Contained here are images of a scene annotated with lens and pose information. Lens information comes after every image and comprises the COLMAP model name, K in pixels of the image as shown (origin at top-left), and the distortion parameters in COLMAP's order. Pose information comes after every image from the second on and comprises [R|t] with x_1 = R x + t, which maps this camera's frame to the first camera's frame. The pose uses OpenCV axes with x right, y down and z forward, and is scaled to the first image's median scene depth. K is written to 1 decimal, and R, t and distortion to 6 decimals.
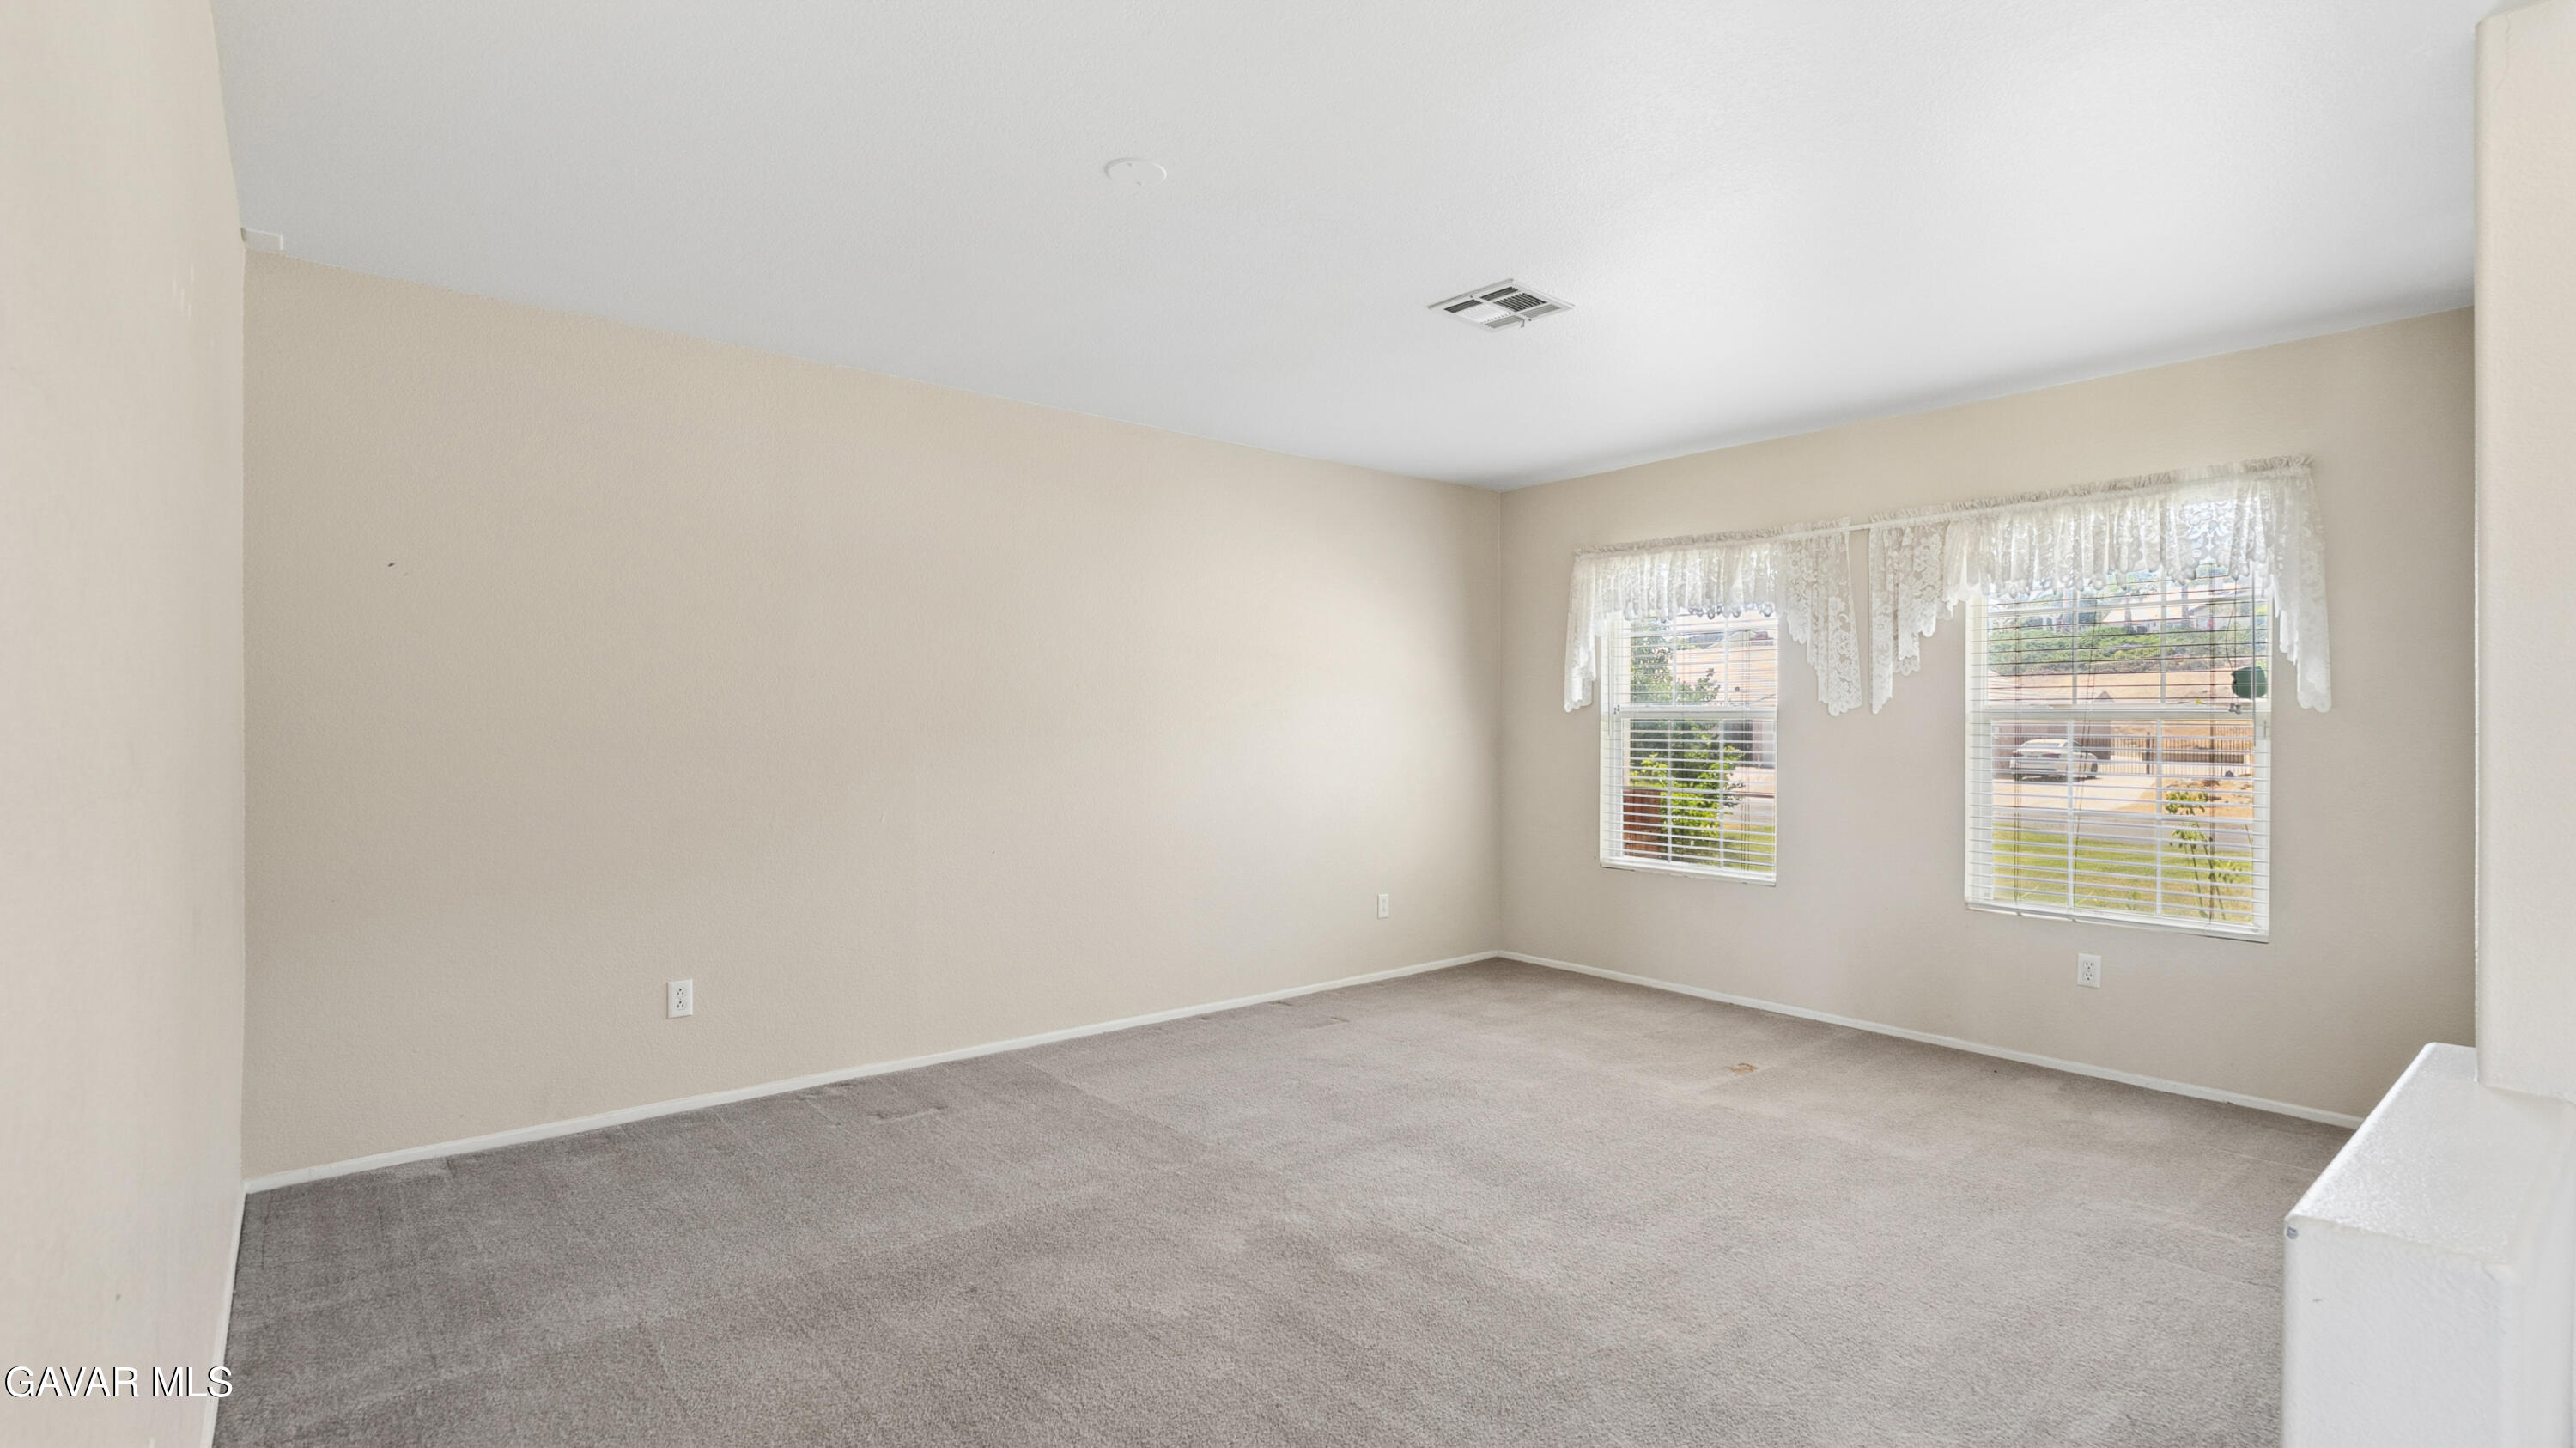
lens RADIAL K [[1187.6, 0, 1283.7], [0, 1187.6, 715.7], [0, 0, 1]] dist [-0.001230, -0.000233]
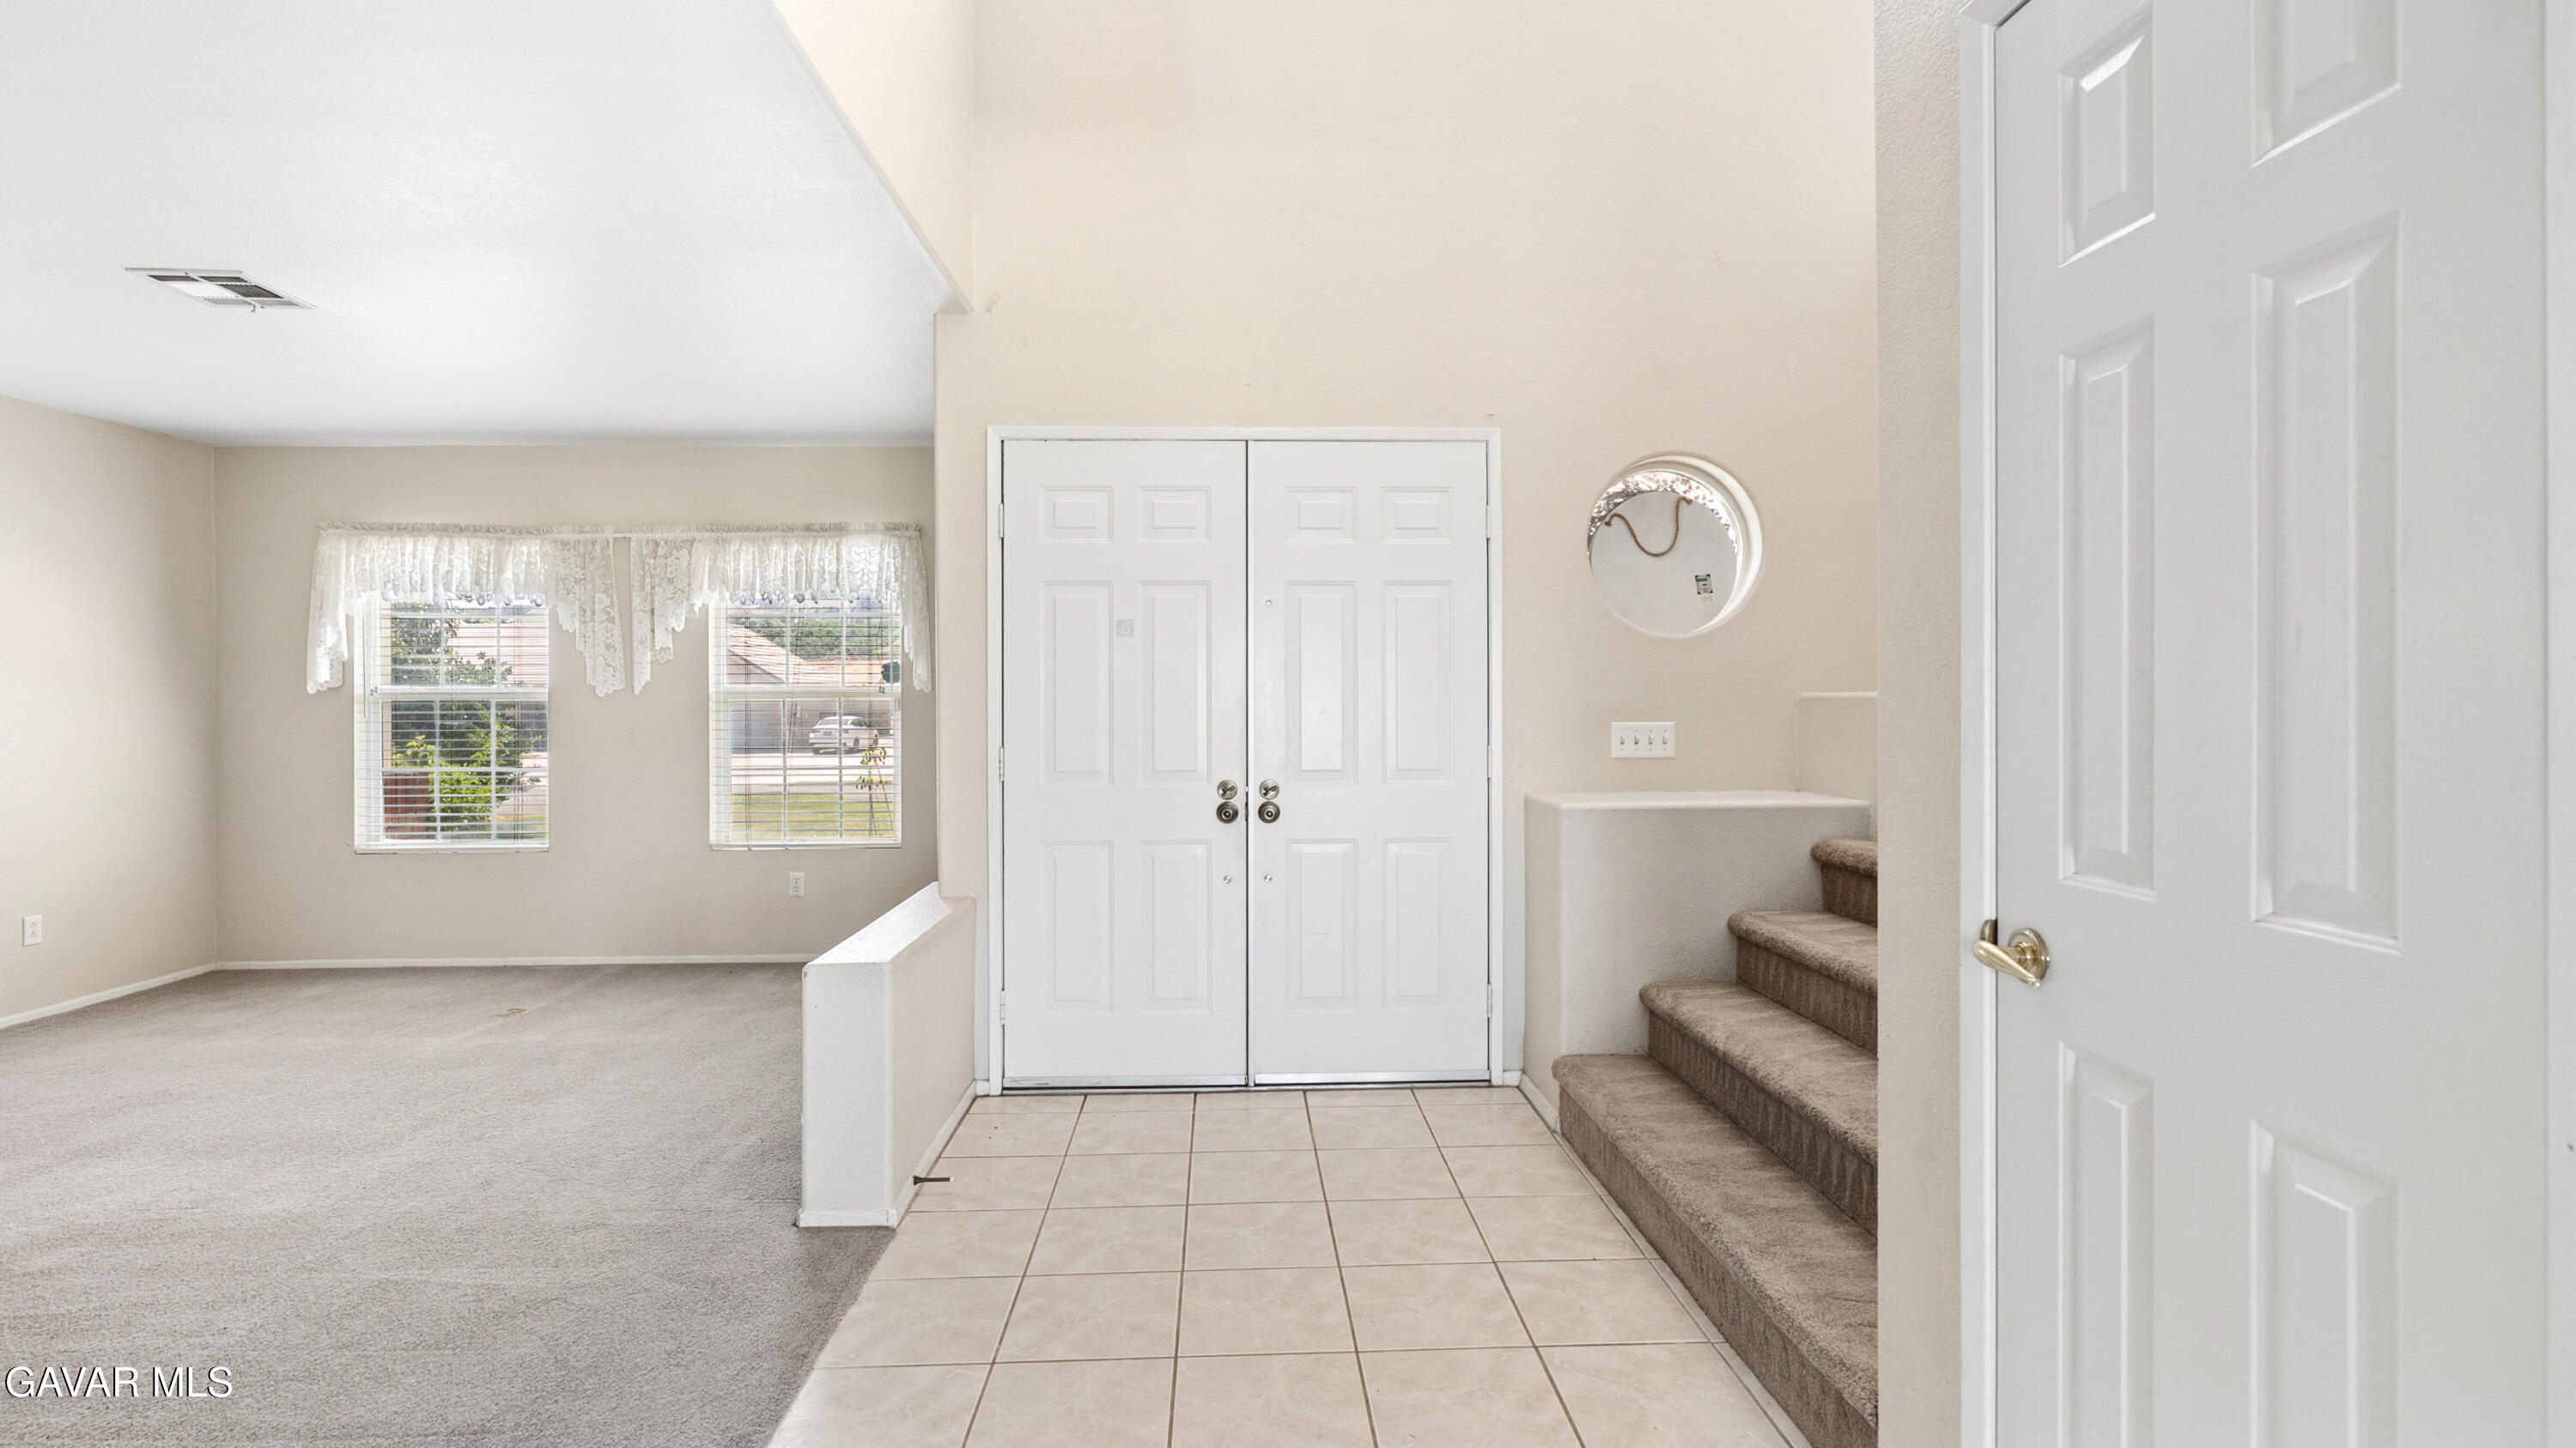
lens RADIAL K [[1187.6, 0, 1273.9], [0, 1187.6, 701.4], [0, 0, 1]] dist [-0.001230, -0.000233]
pose [[0.608572, -0.007176, 0.793466, -0.057071], [0.004681, 0.999974, 0.005454, 0.001901], [-0.793485, 0.000395, 0.608590, -0.236752]]
